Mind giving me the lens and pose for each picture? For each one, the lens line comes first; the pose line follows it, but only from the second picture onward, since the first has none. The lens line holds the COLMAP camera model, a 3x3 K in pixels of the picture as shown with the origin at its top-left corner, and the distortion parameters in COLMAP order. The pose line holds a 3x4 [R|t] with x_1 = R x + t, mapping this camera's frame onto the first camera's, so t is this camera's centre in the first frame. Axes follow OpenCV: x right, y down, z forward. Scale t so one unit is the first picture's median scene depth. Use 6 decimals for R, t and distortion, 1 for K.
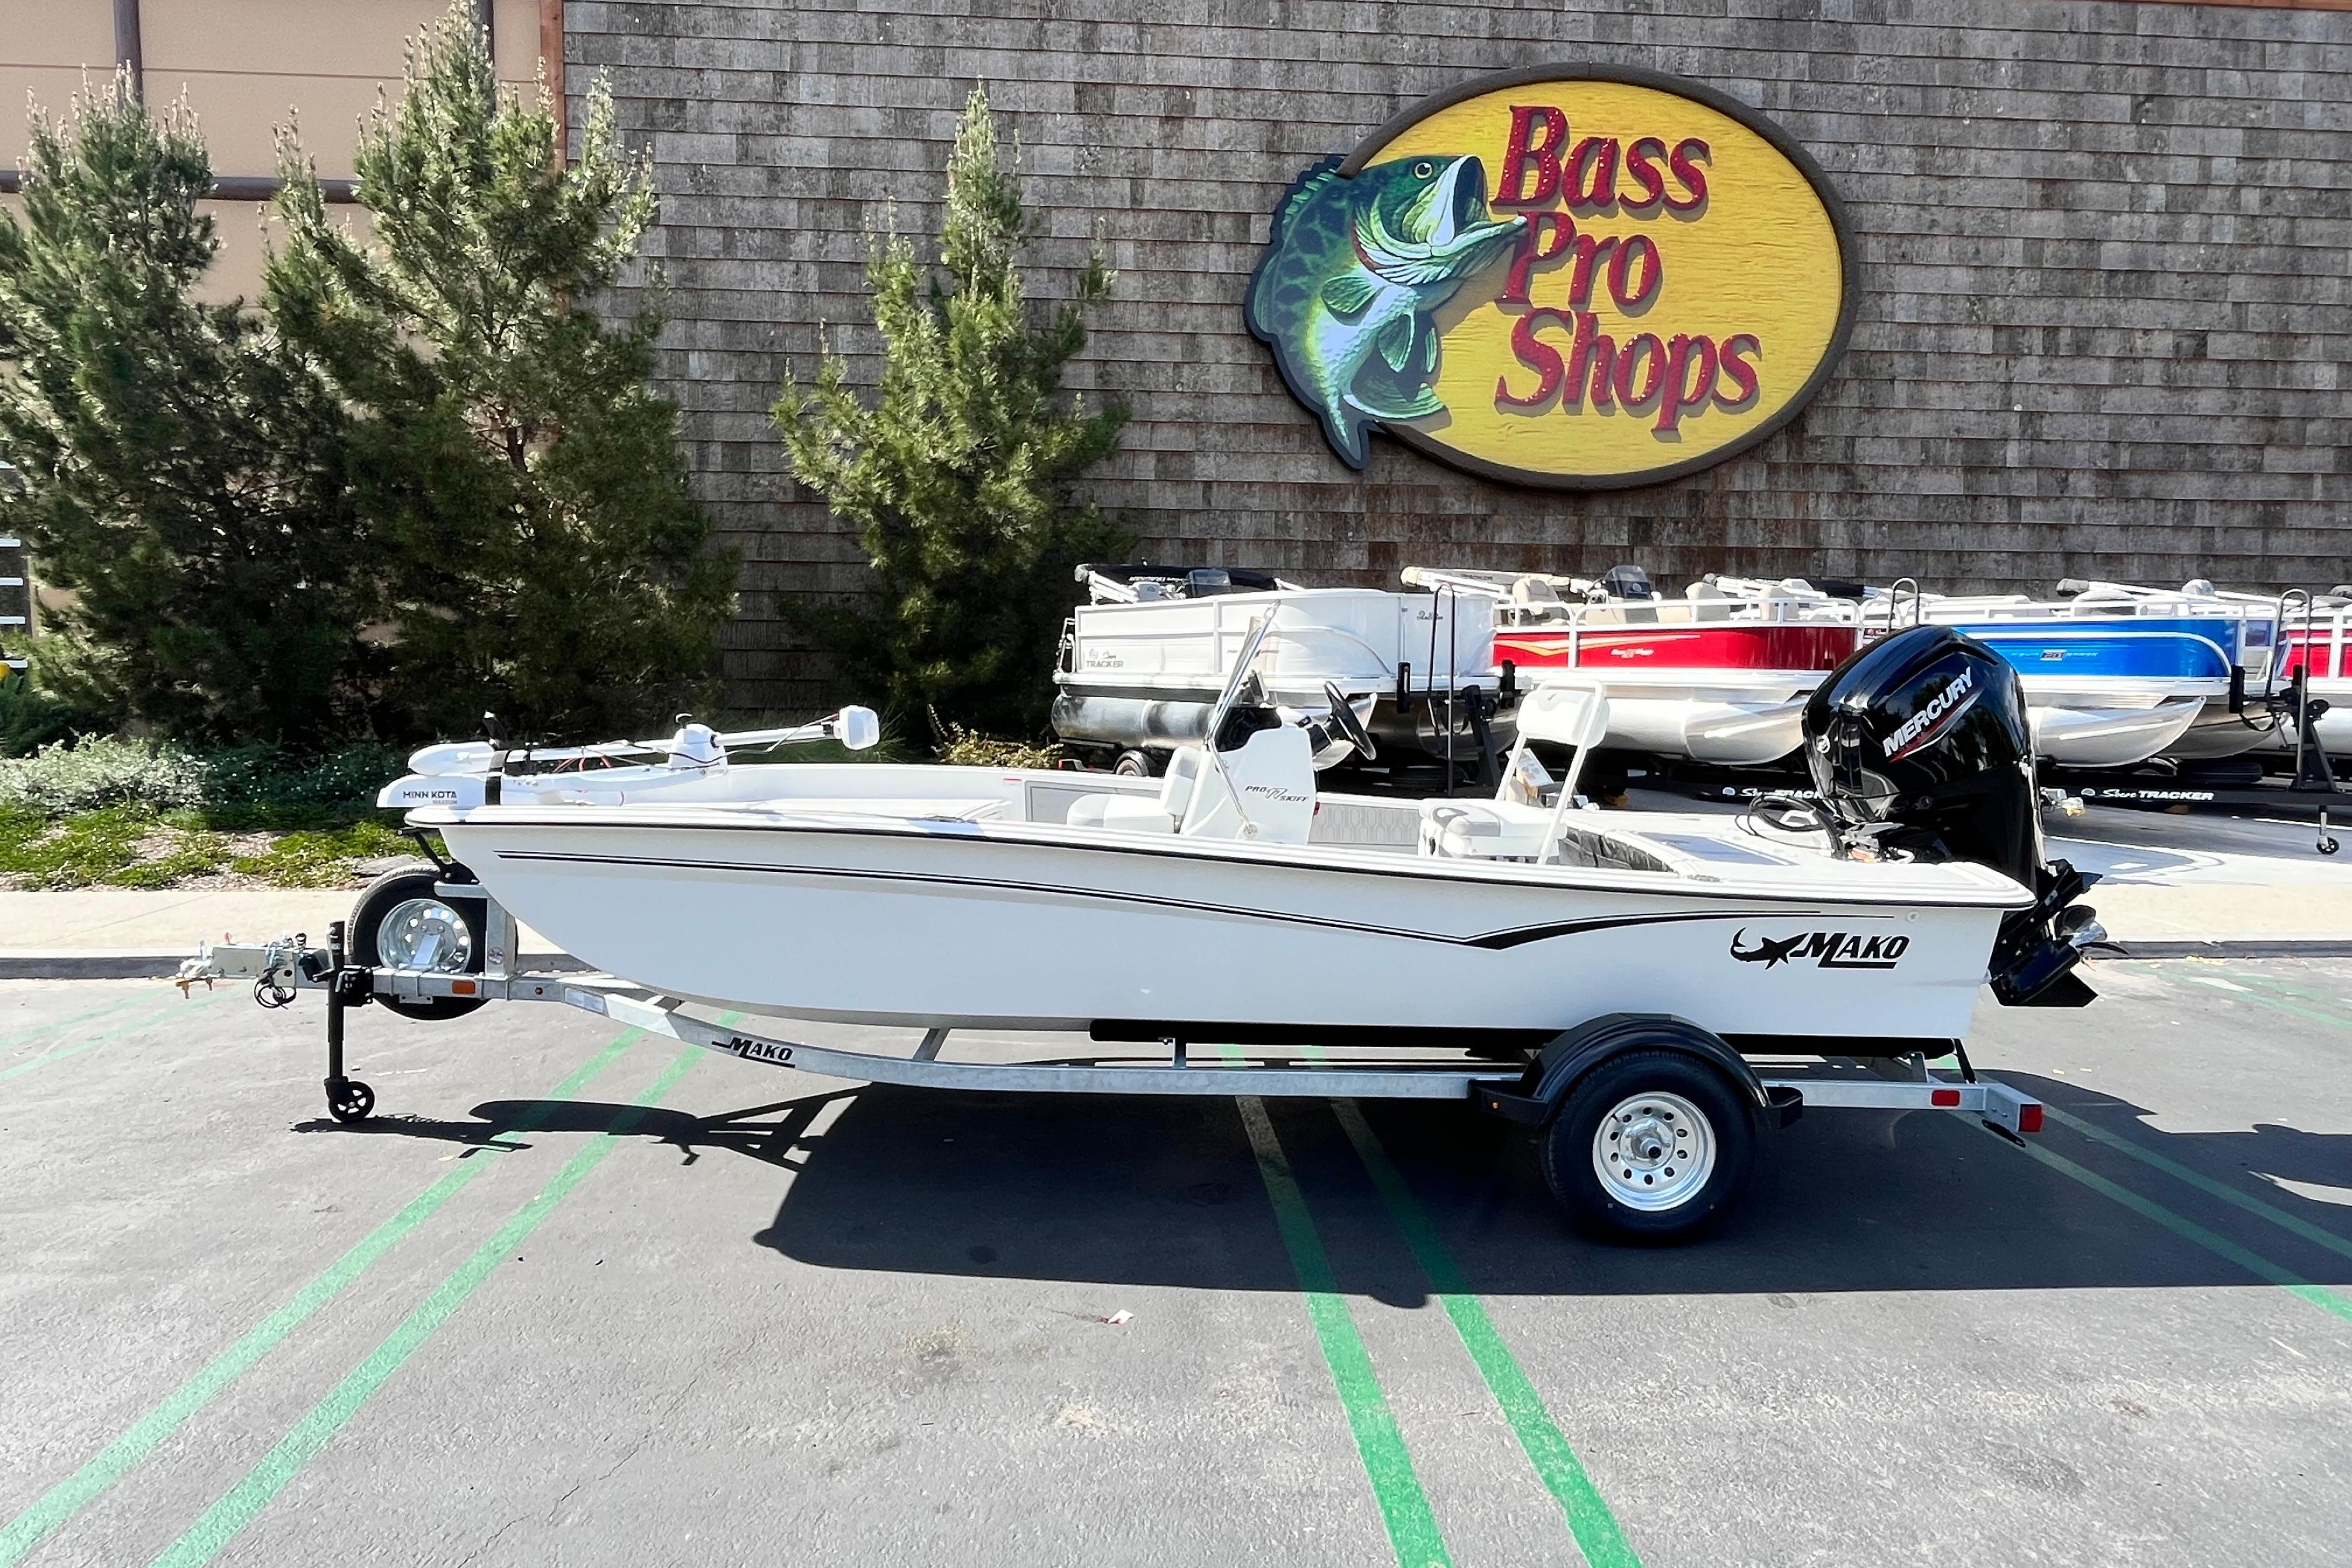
lens RADIAL K [[1313.2, 0, 1176.0], [0, 1313.2, 784.0], [0, 0, 1]] dist [0.000194, -0.000540]
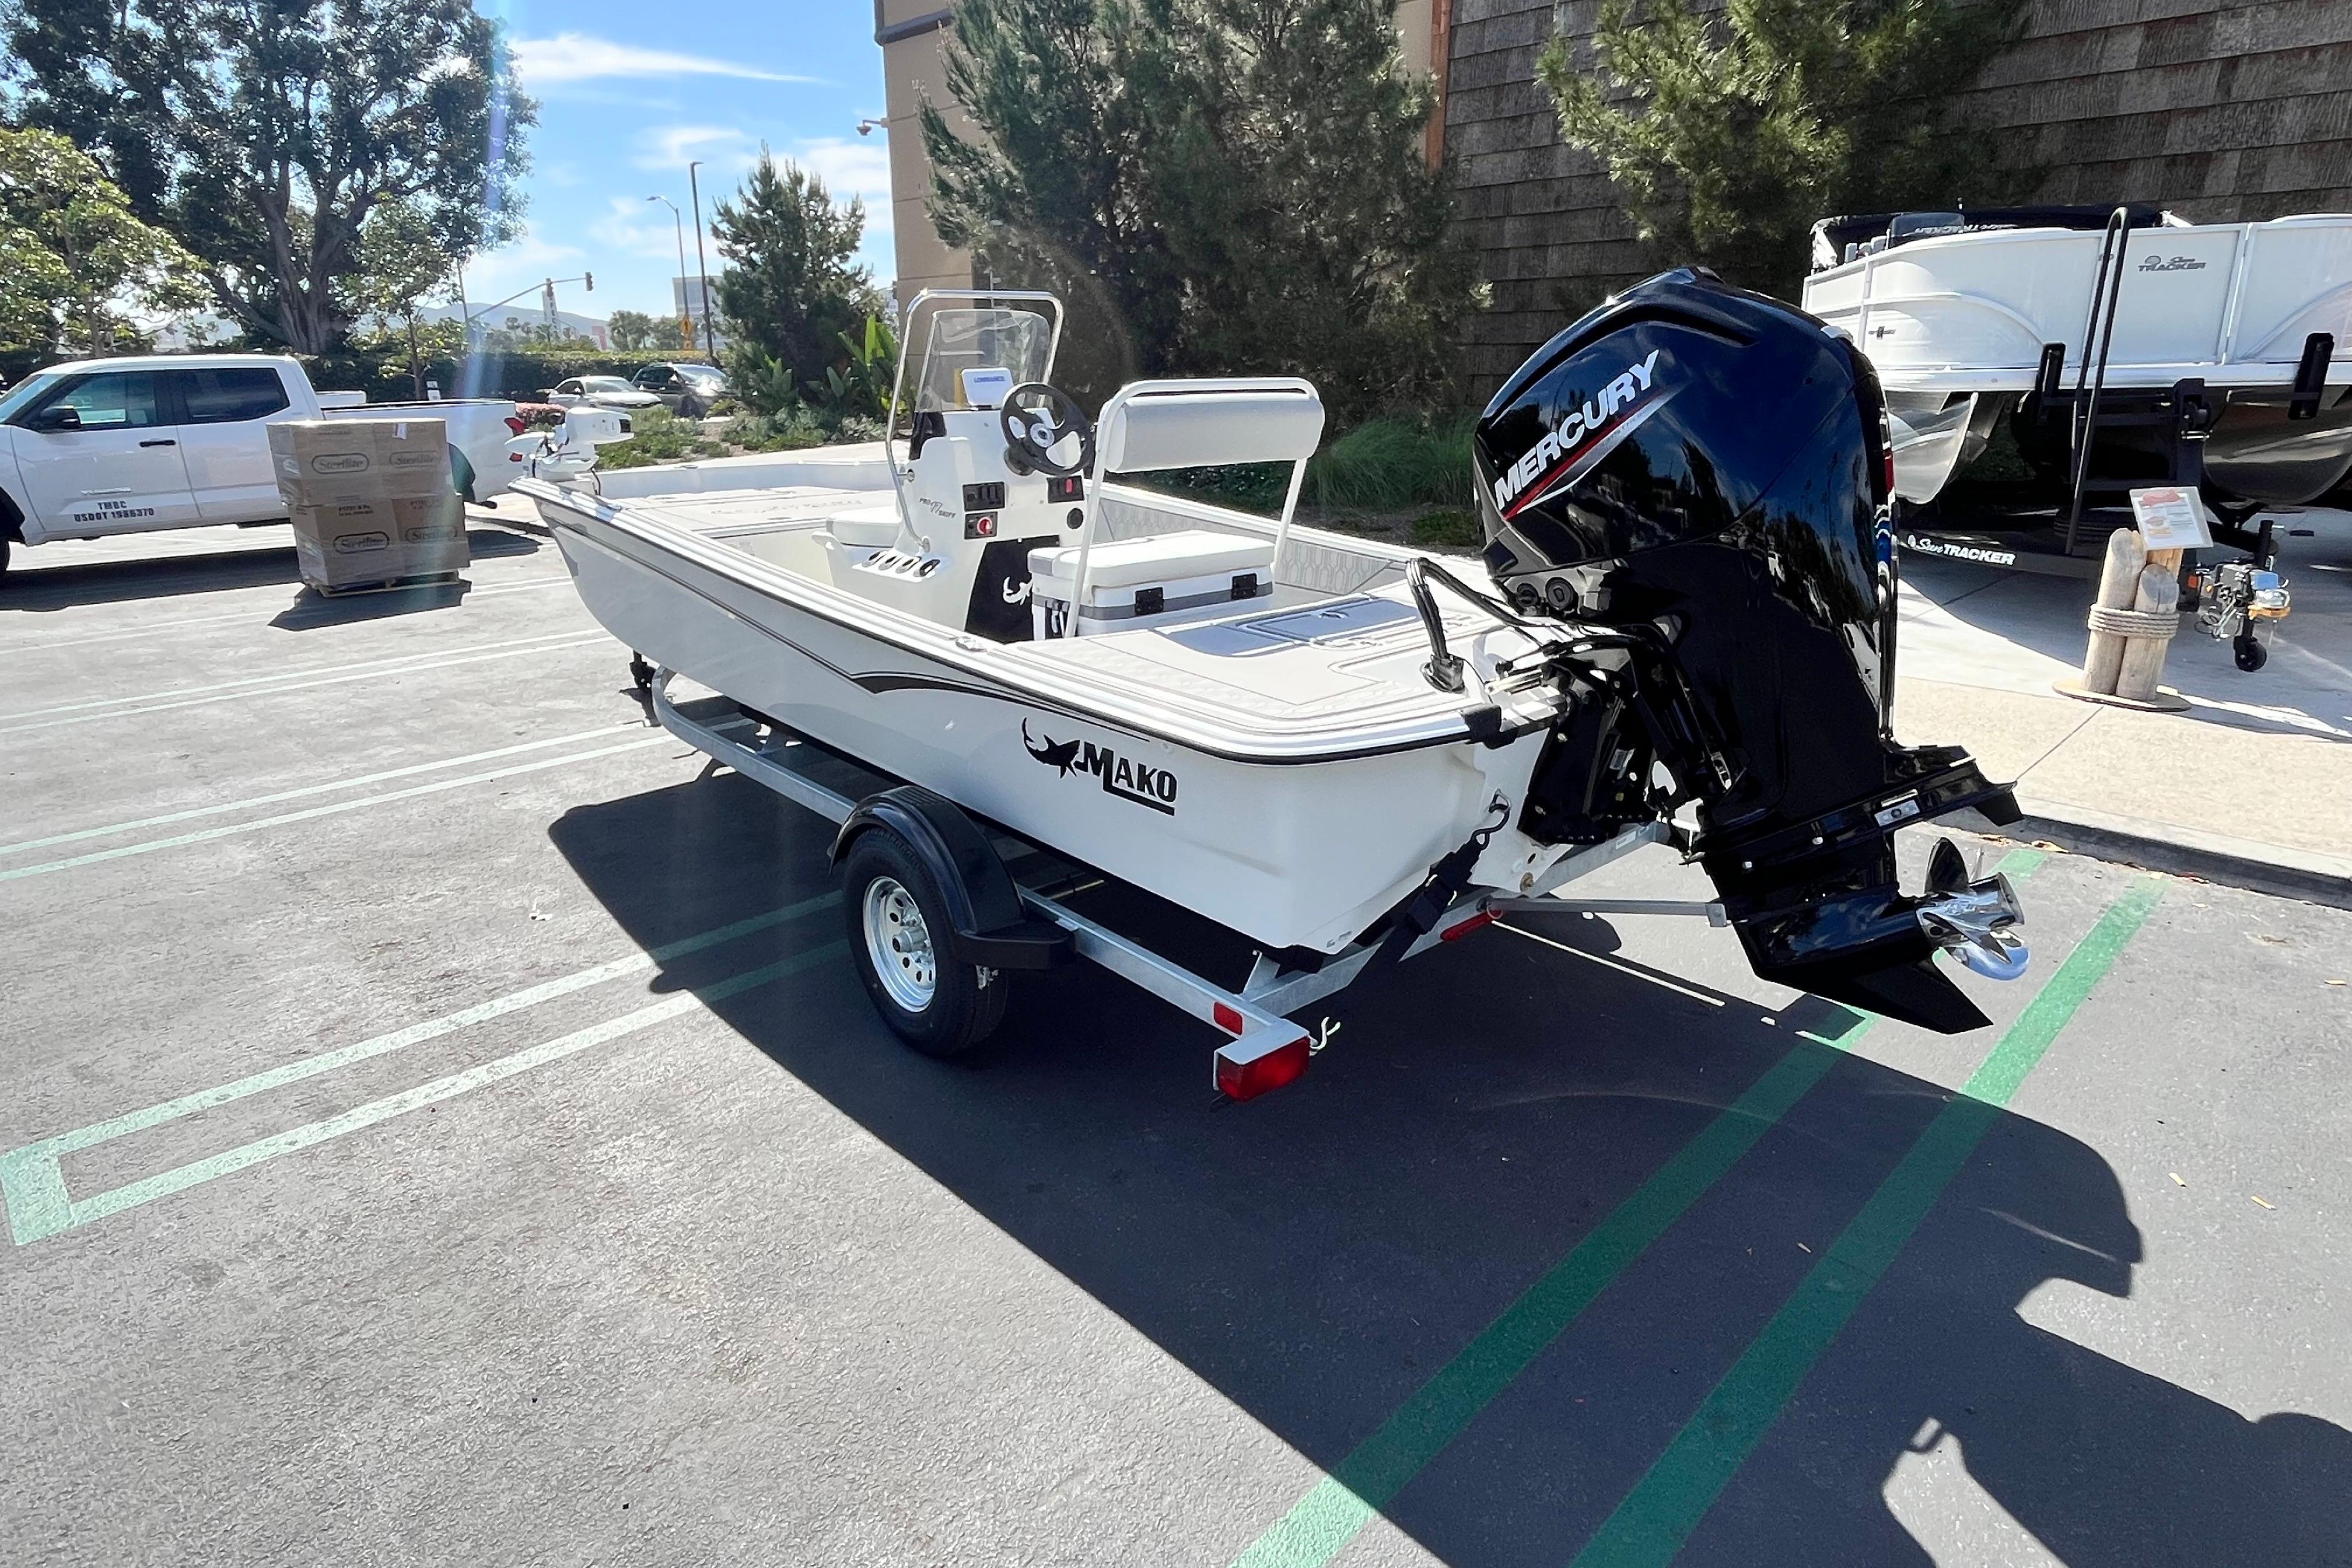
lens RADIAL K [[1313.2, 0, 1176.0], [0, 1313.2, 784.0], [0, 0, 1]] dist [0.000194, -0.000540]
pose [[0.659191, 0.216216, -0.720221, 0.958847], [-0.050650, 0.968363, 0.244352, -0.041185], [0.750268, -0.124596, 0.649288, 0.511209]]
